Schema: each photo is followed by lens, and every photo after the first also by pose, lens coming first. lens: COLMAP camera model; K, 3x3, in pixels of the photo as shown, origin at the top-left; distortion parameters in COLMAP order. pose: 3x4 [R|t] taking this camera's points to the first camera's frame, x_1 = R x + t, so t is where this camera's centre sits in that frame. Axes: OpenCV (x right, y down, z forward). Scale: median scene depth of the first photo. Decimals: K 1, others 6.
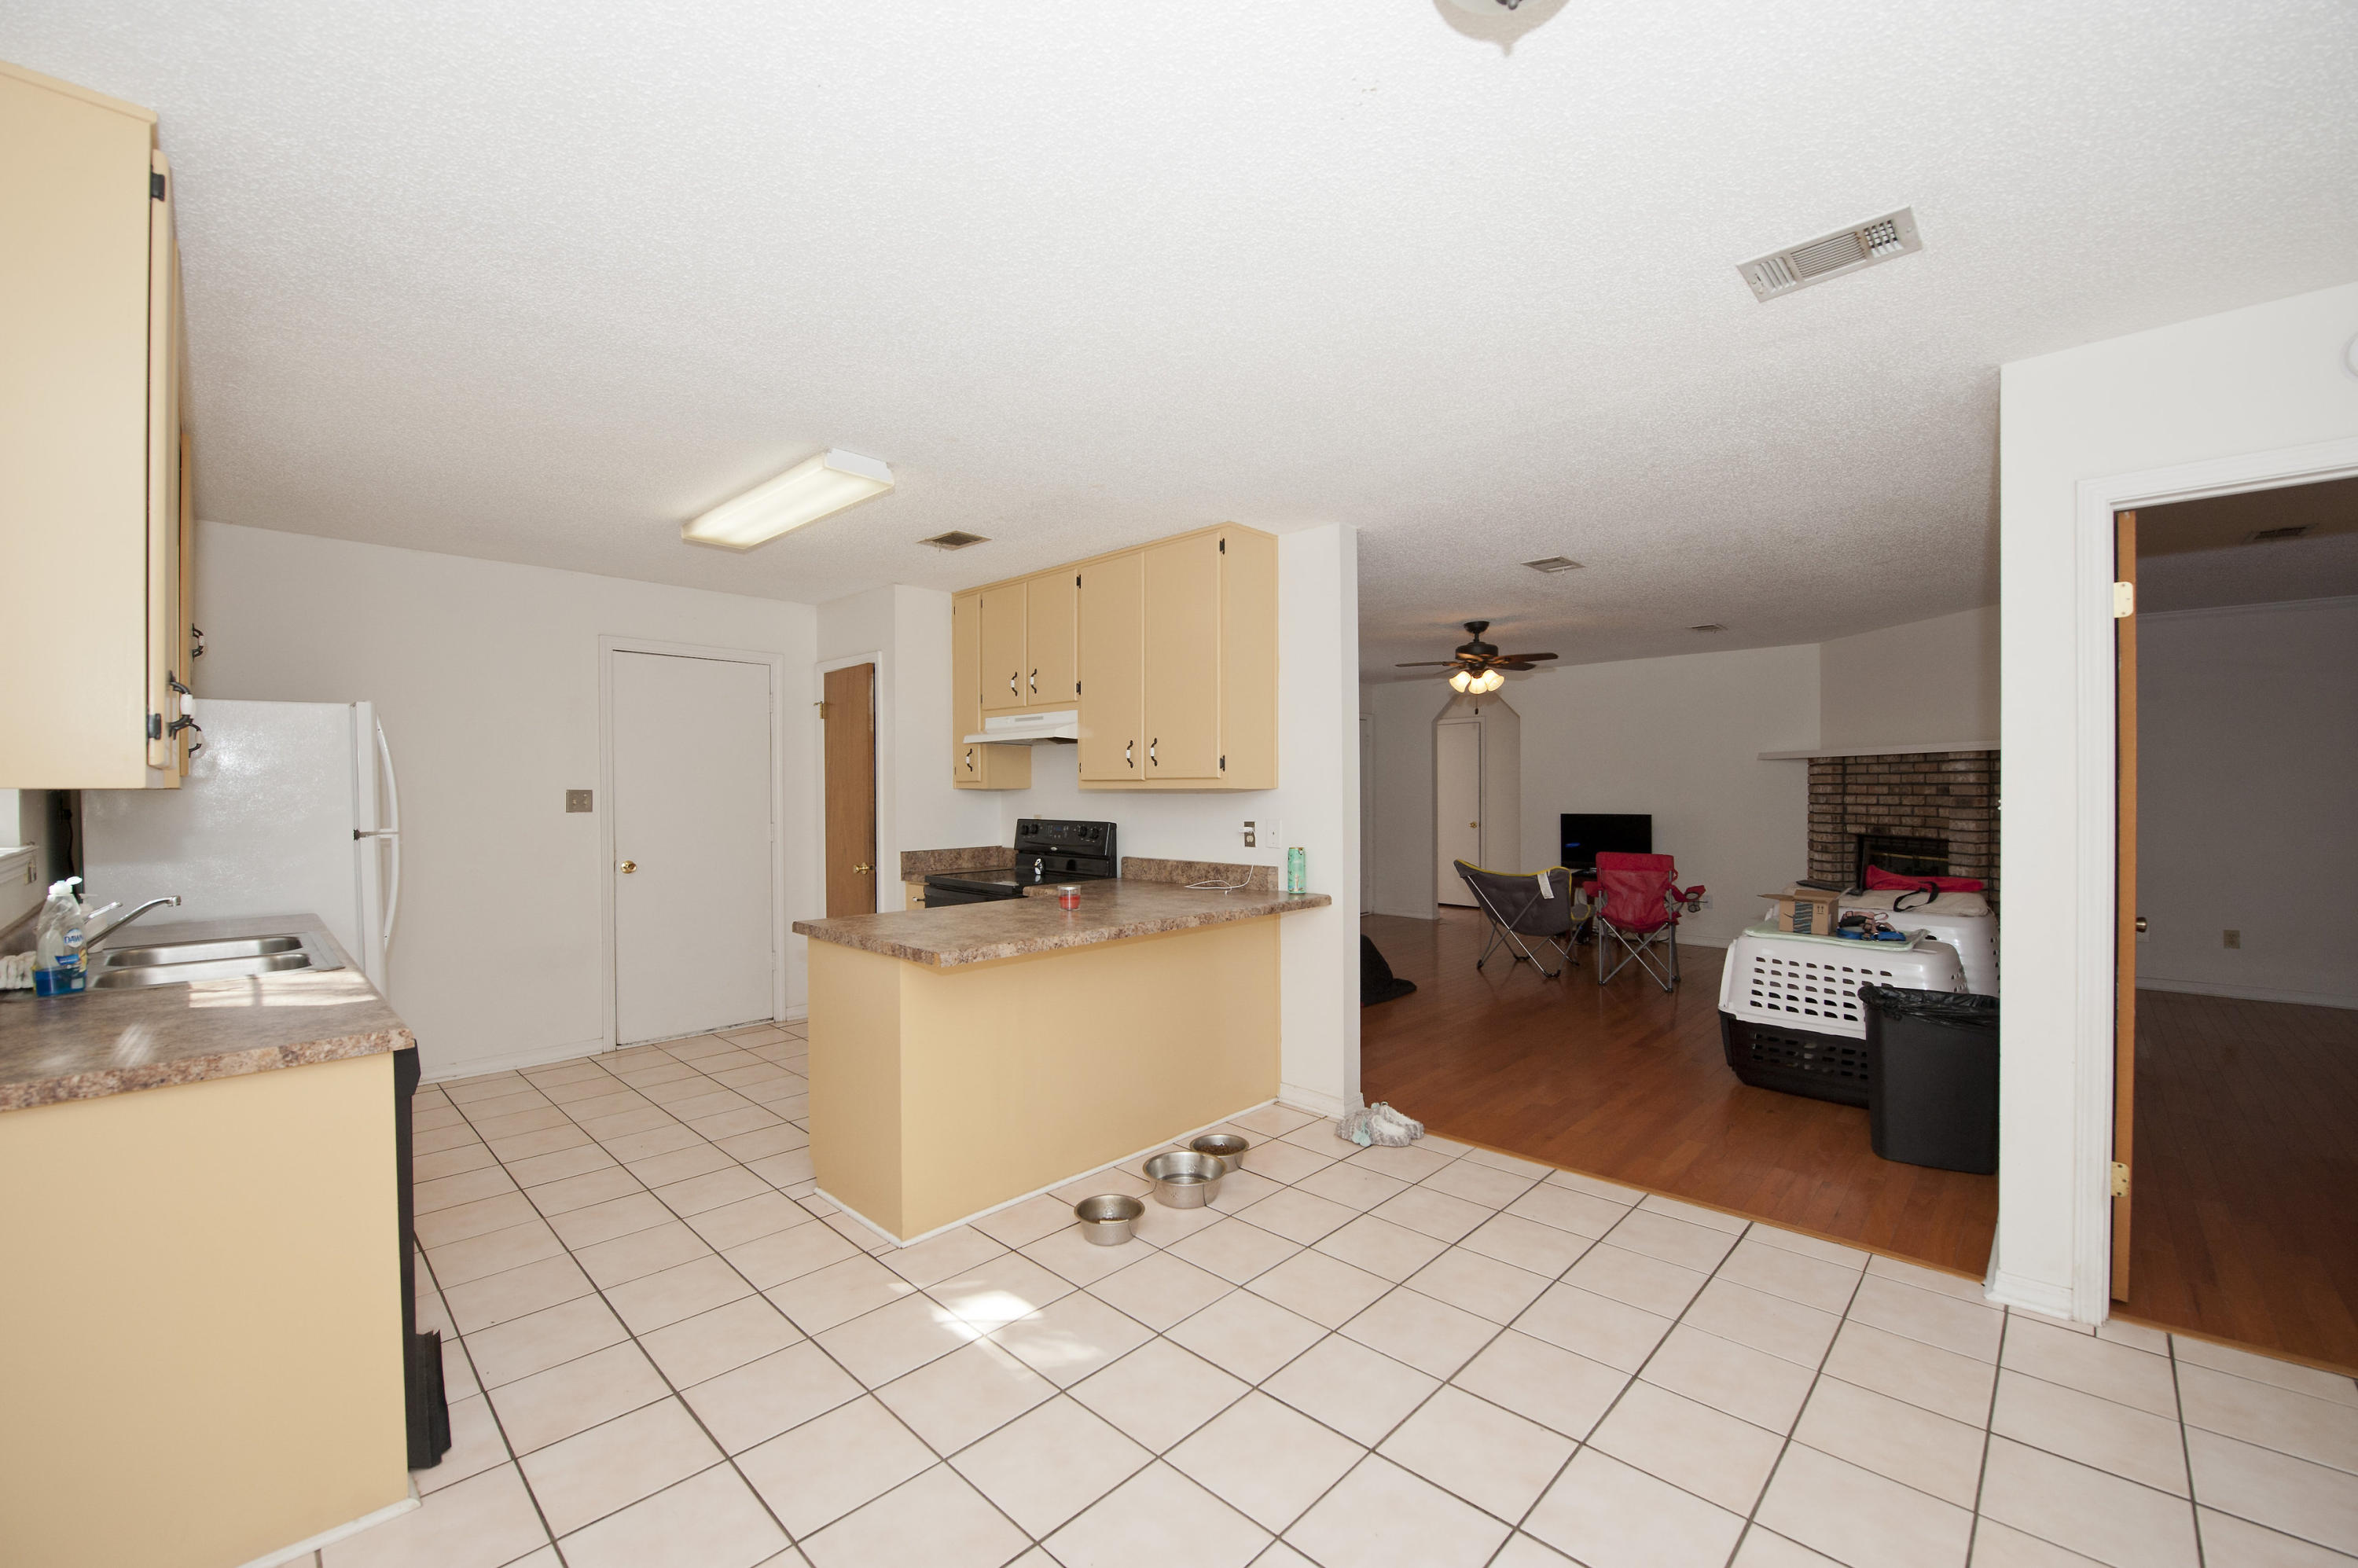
lens RADIAL K [[951.8, 0, 1185.6], [0, 951.8, 792.2], [0, 0, 1]] dist [-0.011970, -0.004624]
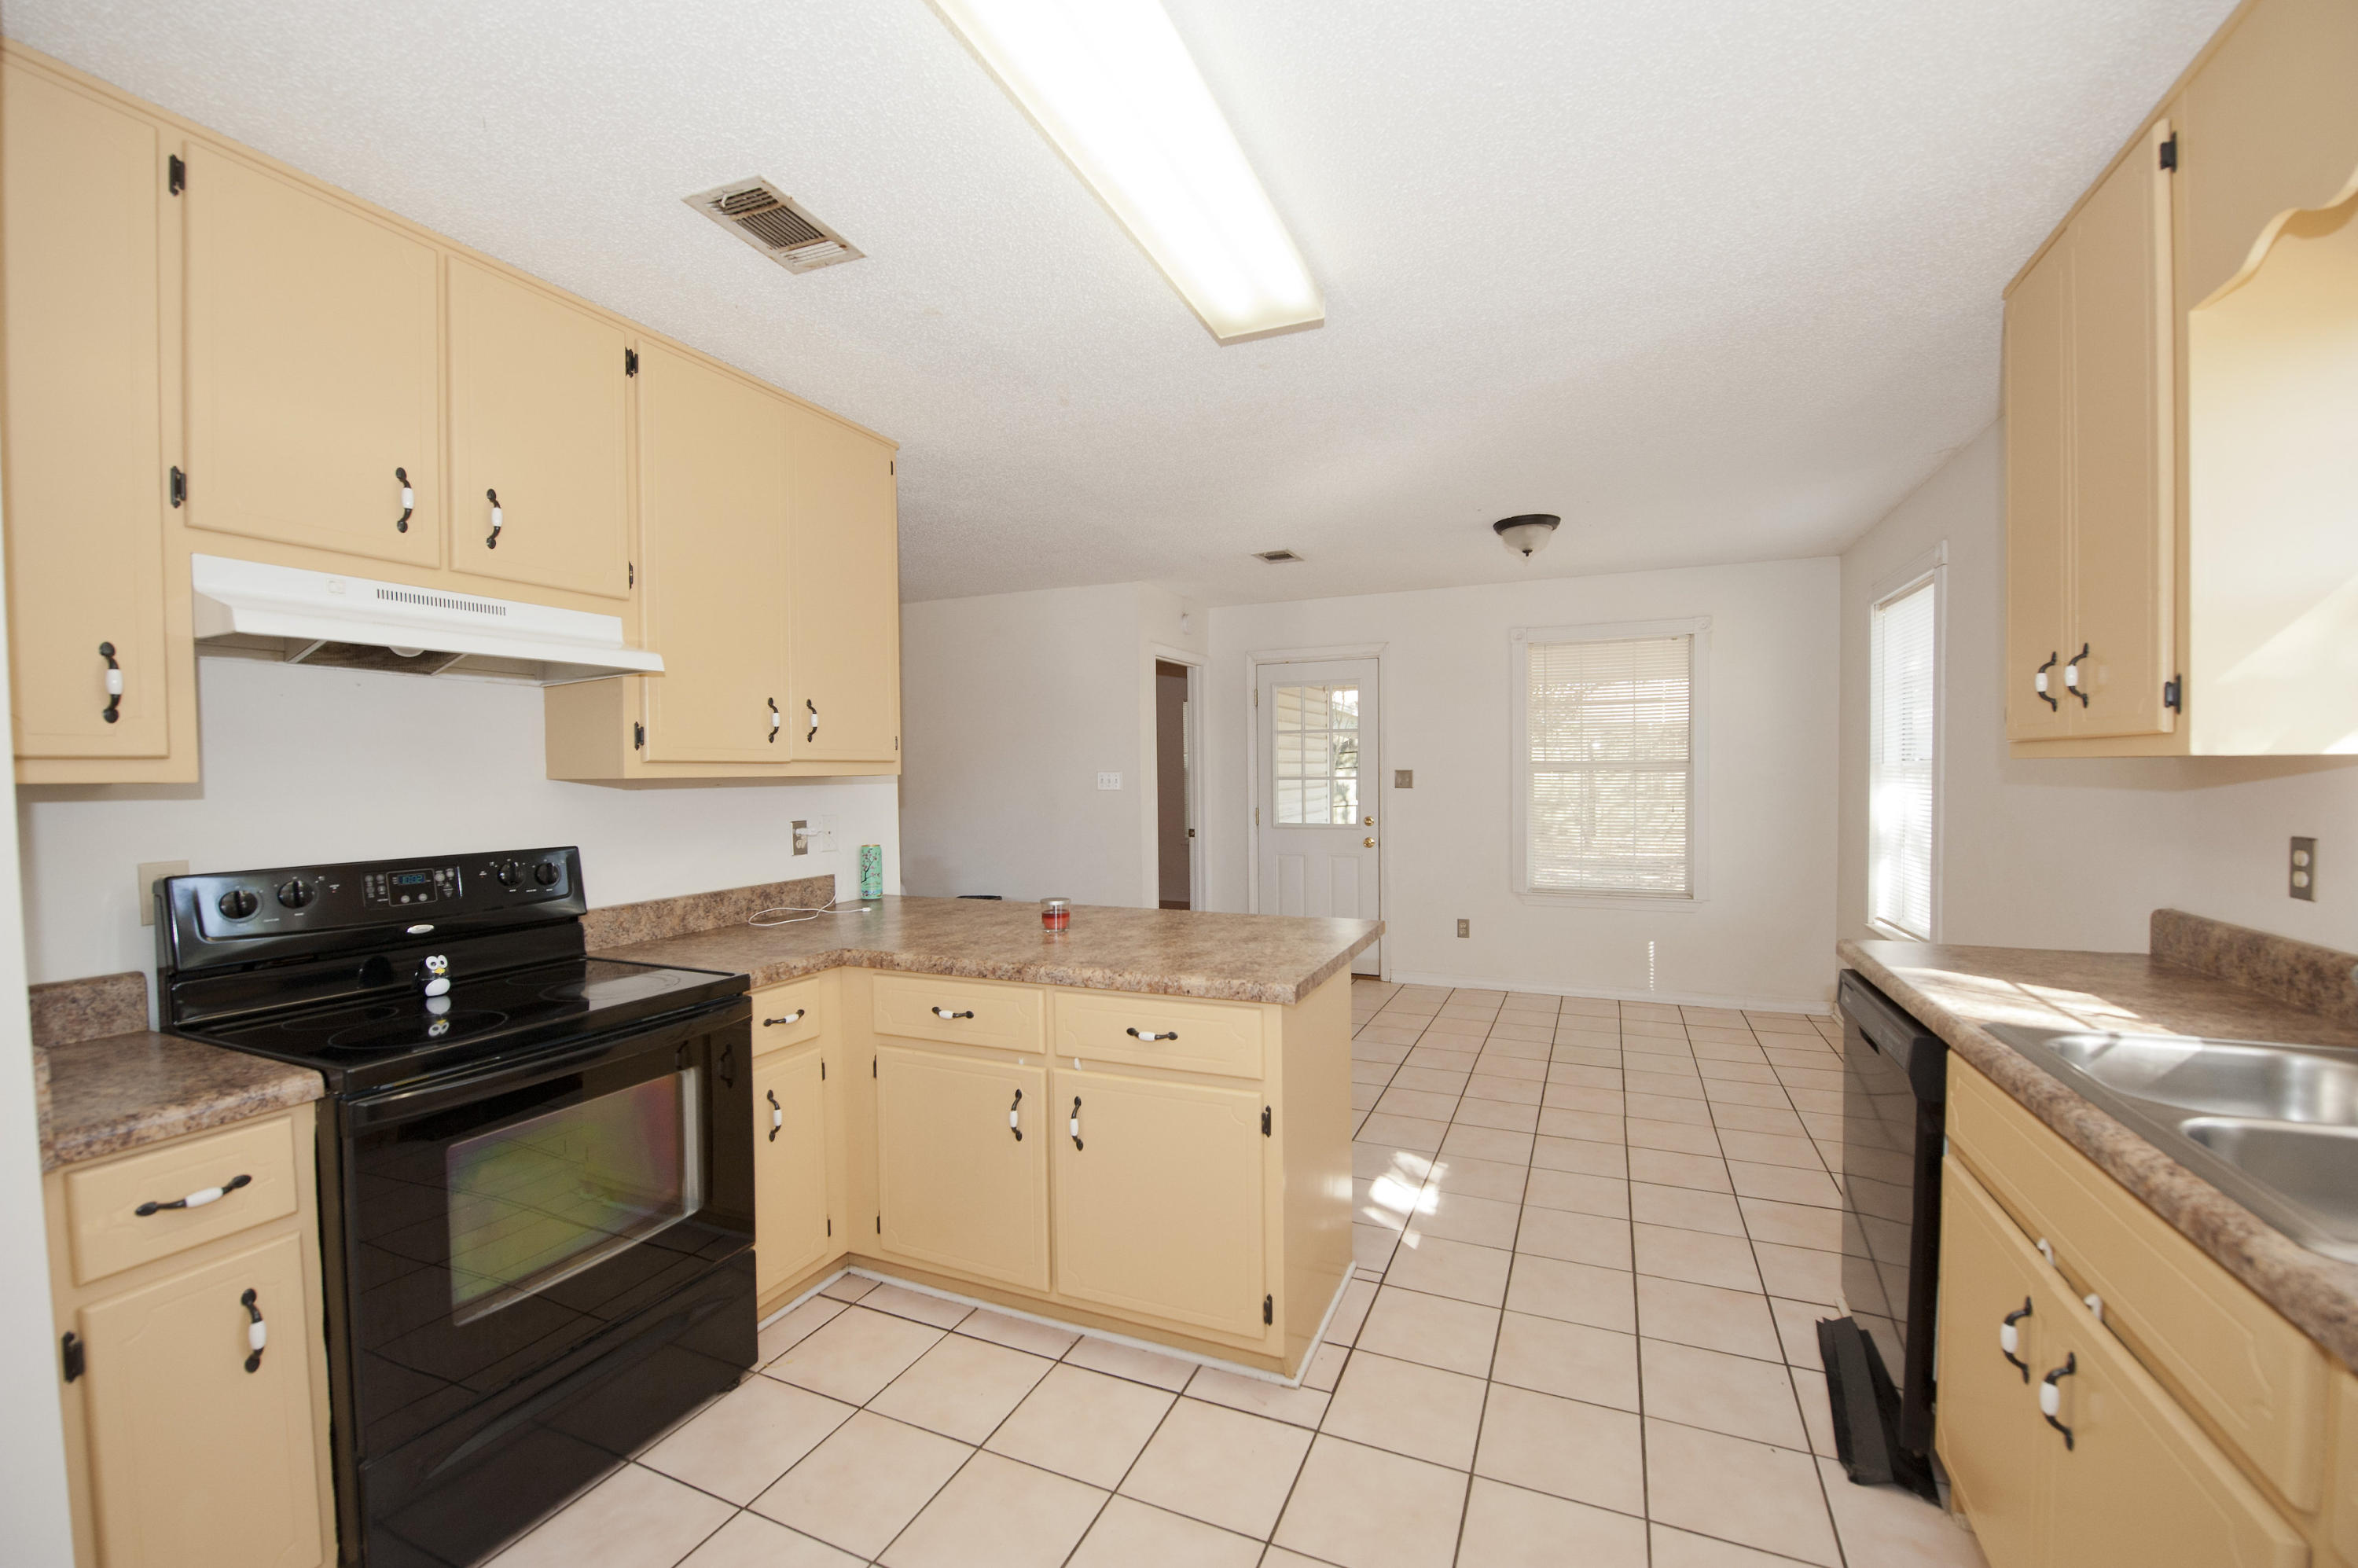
lens RADIAL K [[951.8, 0, 1185.6], [0, 951.8, 792.2], [0, 0, 1]] dist [-0.011970, -0.004624]
pose [[-0.344493, -0.013968, 0.938685, -0.637368], [0.017225, 0.999627, 0.021197, -0.001725], [-0.938631, 0.023471, -0.344124, 0.845742]]
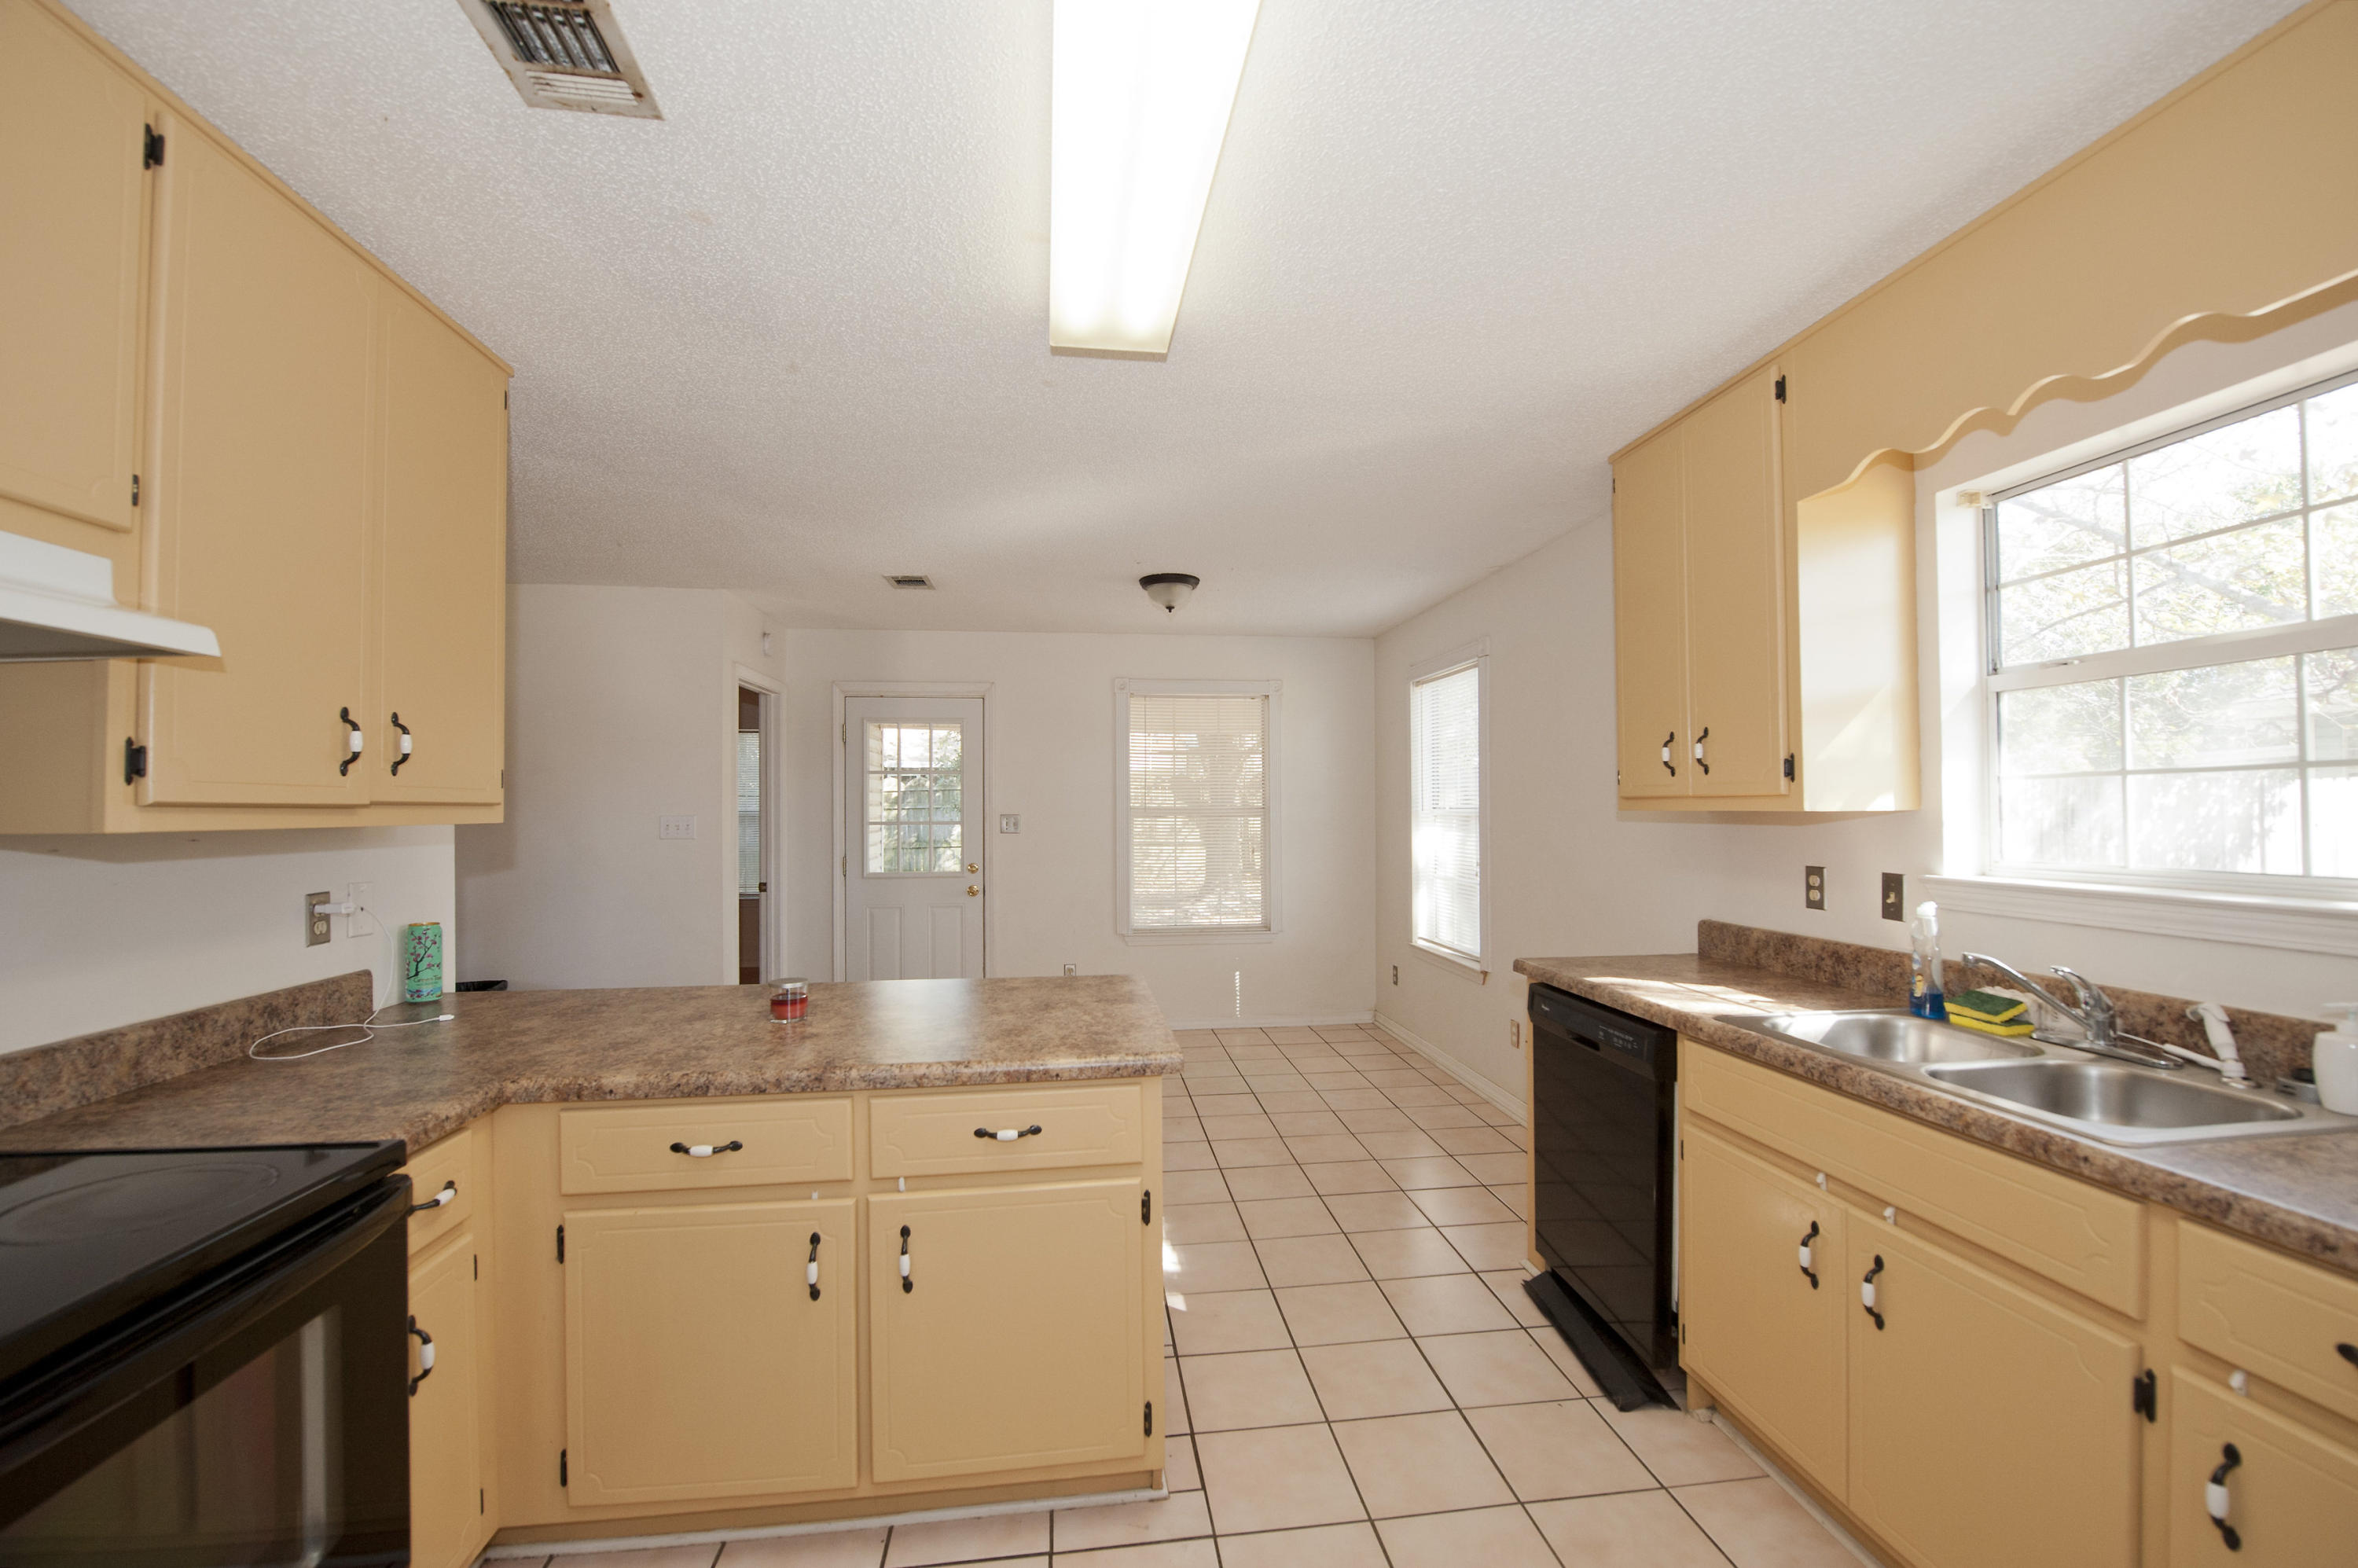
lens RADIAL K [[965.8, 0, 1190.3], [0, 965.8, 792.3], [0, 0, 1]] dist [-0.018492, -0.000854]
pose [[-0.781584, 0.018157, 0.623536, -0.516077], [0.011860, 0.999828, -0.014249, -0.007644], [-0.623687, -0.003742, -0.781665, 0.960546]]
